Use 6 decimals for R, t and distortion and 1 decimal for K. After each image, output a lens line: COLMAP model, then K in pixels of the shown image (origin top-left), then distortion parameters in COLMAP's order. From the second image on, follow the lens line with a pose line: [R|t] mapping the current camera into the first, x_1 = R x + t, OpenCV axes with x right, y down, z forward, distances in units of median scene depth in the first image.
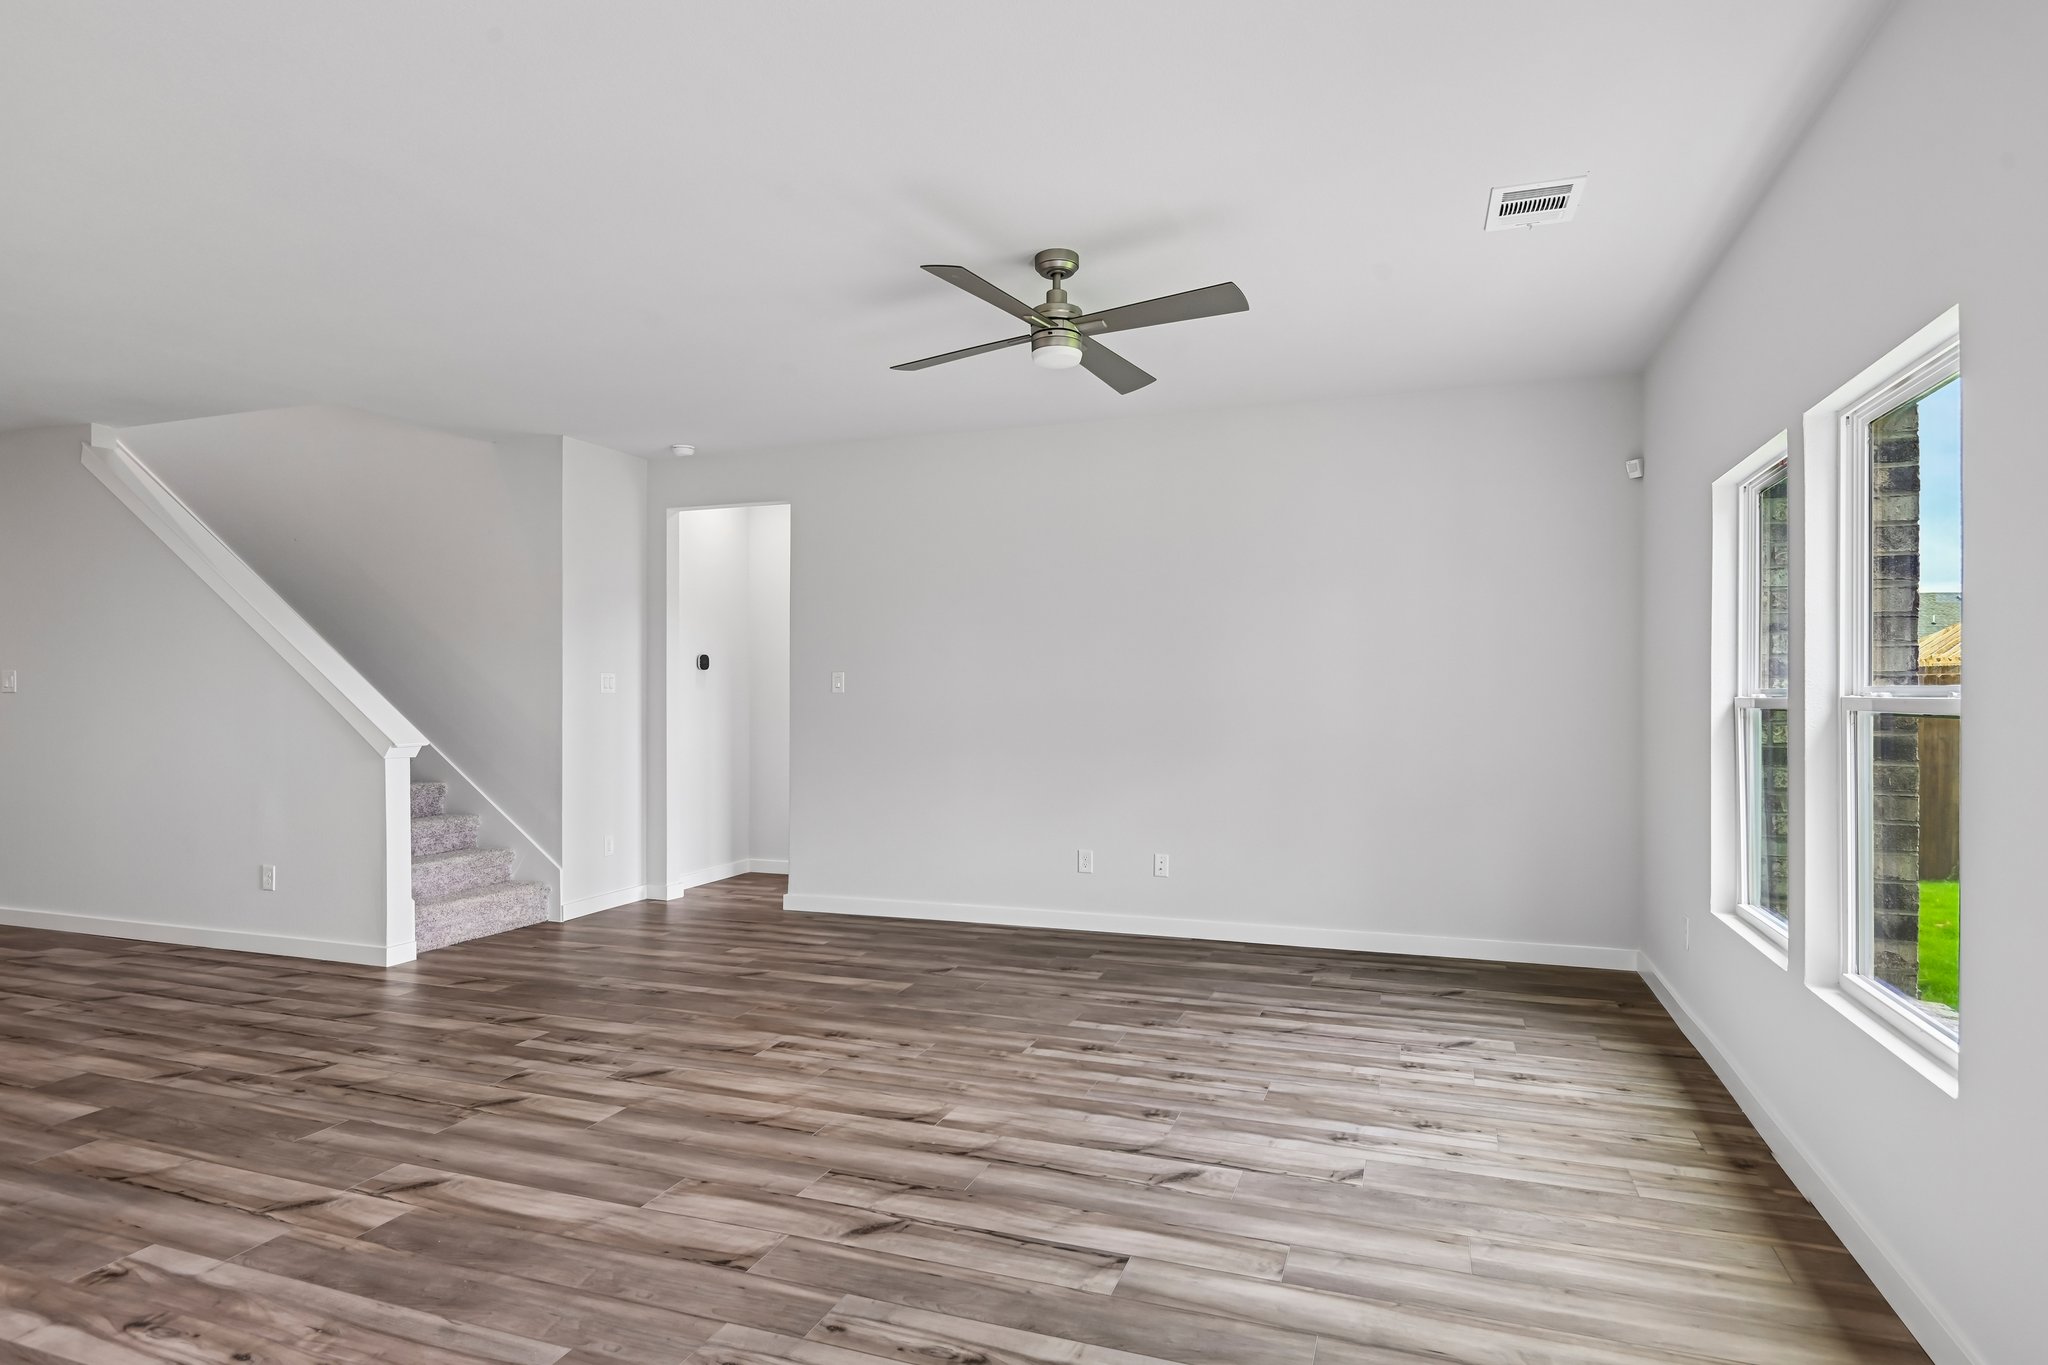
lens RADIAL K [[1115.2, 0, 1036.5], [0, 1115.2, 690.1], [0, 0, 1]] dist [0.006148, 0.000336]
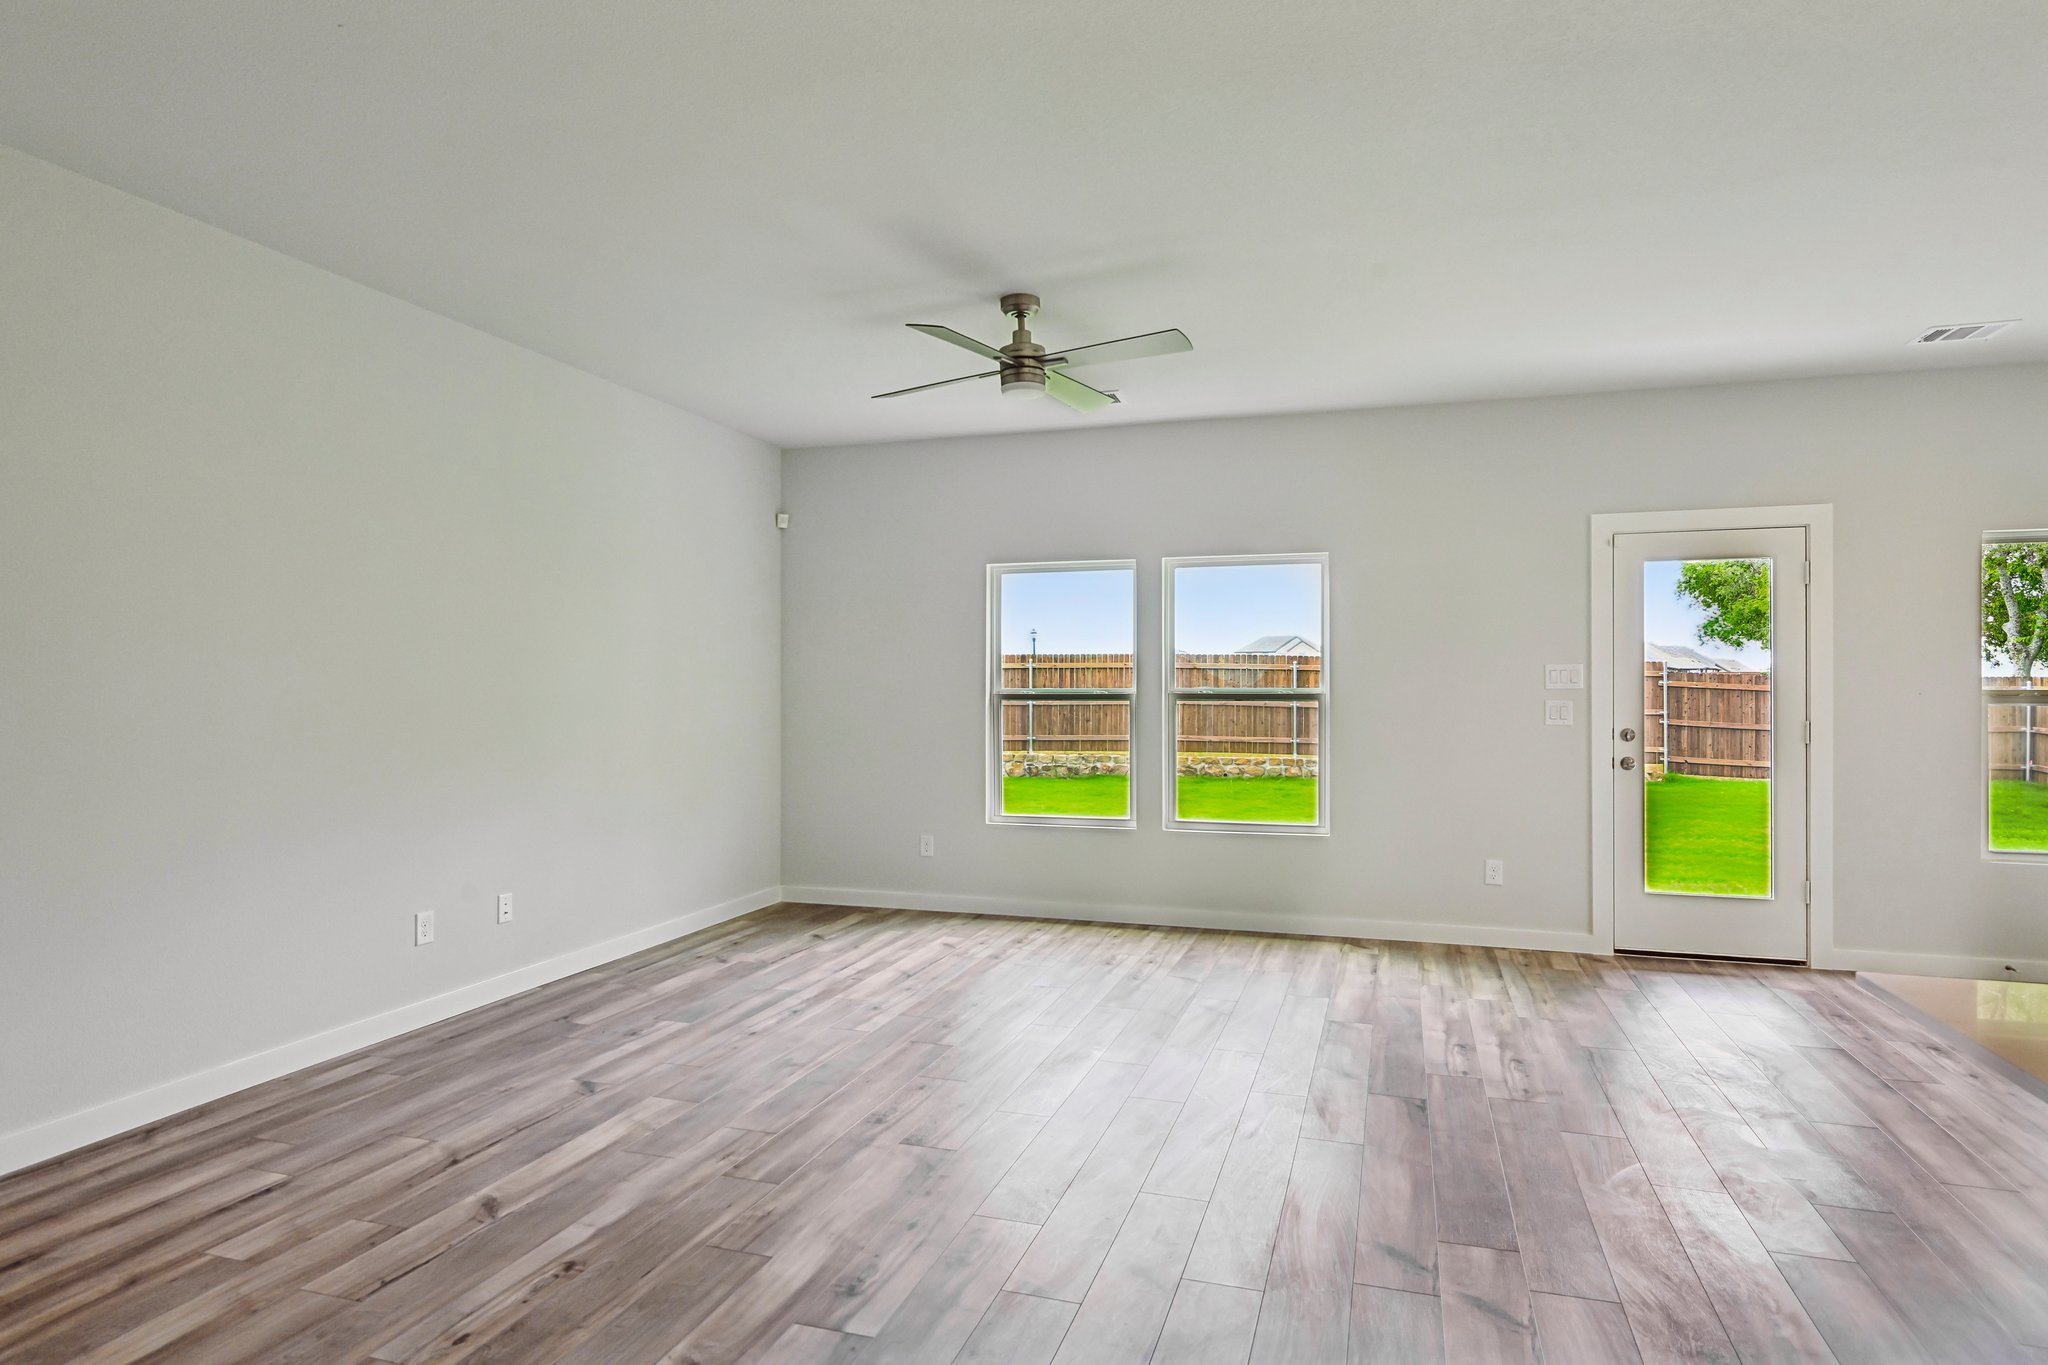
lens RADIAL K [[1135.5, 0, 1029.6], [0, 1135.5, 690.2], [0, 0, 1]] dist [0.000714, -0.002286]
pose [[-0.032704, 0.001444, 0.999464, -0.895026], [-0.001674, 0.999997, -0.001499, 0.002957], [-0.999464, -0.001723, -0.032702, 0.826052]]
